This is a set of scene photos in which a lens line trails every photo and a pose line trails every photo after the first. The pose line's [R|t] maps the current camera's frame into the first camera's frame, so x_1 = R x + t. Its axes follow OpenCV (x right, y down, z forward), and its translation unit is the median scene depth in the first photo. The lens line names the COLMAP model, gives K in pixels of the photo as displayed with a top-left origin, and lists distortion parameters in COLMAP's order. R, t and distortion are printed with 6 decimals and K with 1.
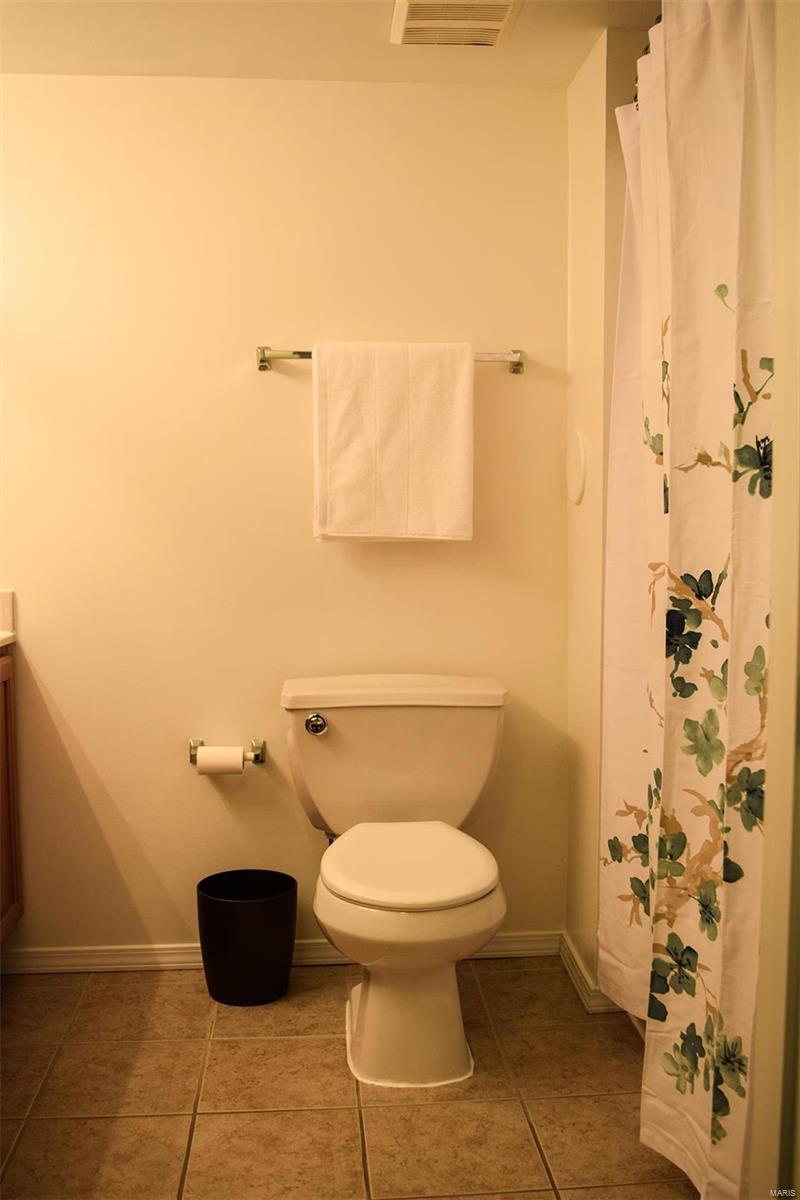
lens RADIAL K [[1176.2, 0, 406.2], [0, 1176.2, 602.4], [0, 0, 1]] dist [-0.071397, 0.000000]
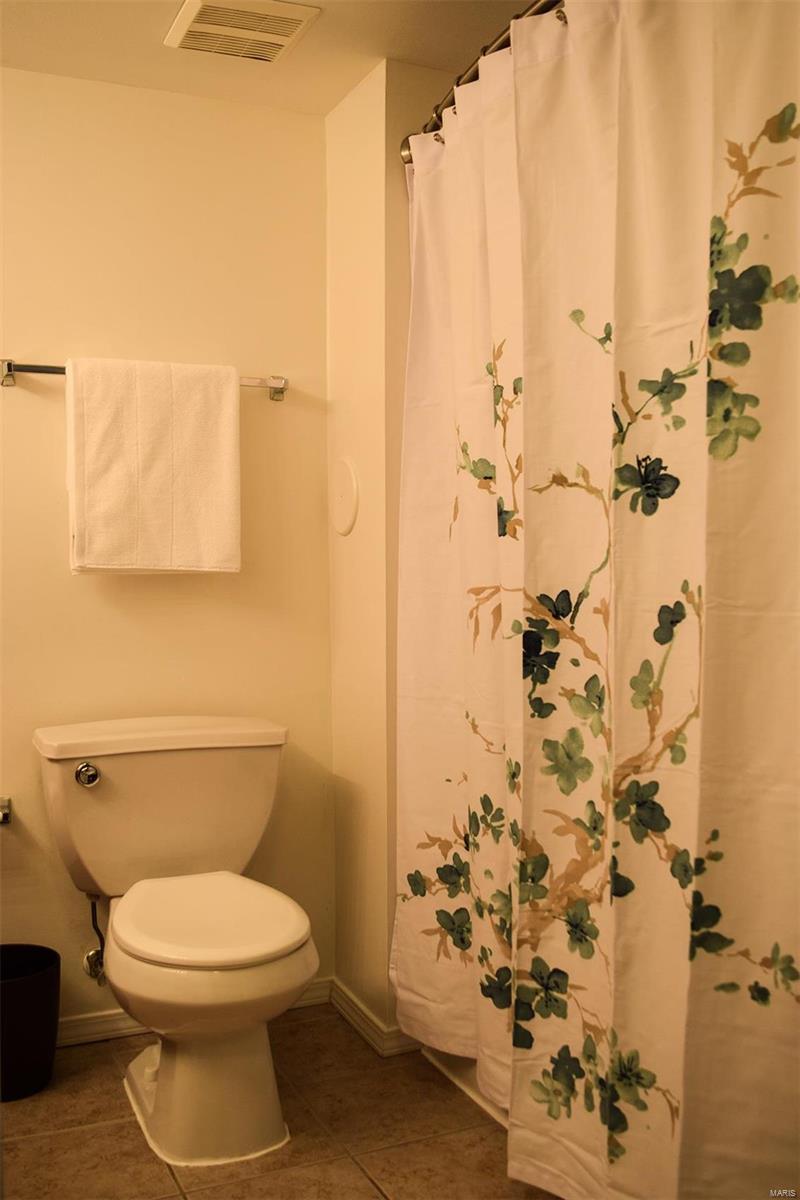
lens RADIAL K [[1176.2, 0, 410.0], [0, 1176.2, 602.6], [0, 0, 1]] dist [-0.071397, 0.000000]
pose [[0.939053, -0.012808, 0.343533, -0.156138], [0.027766, 0.998867, -0.038658, 0.013650], [-0.342649, 0.045840, 0.938345, 0.068768]]
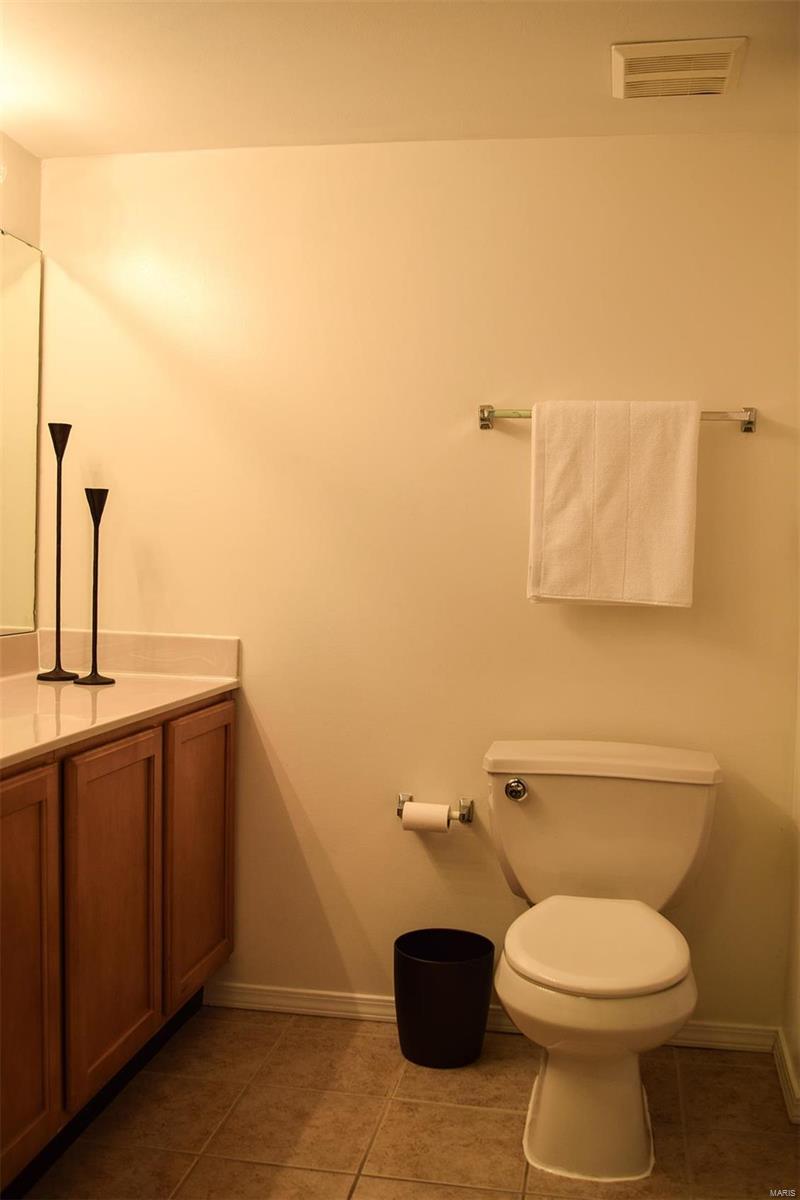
lens RADIAL K [[1176.2, 0, 402.6], [0, 1176.2, 599.5], [0, 0, 1]] dist [-0.071397, 0.000000]
pose [[0.965252, 0.035560, -0.258889, 0.083245], [-0.043633, 0.998722, -0.025502, -0.027093], [0.257652, 0.035912, 0.965570, 0.023749]]
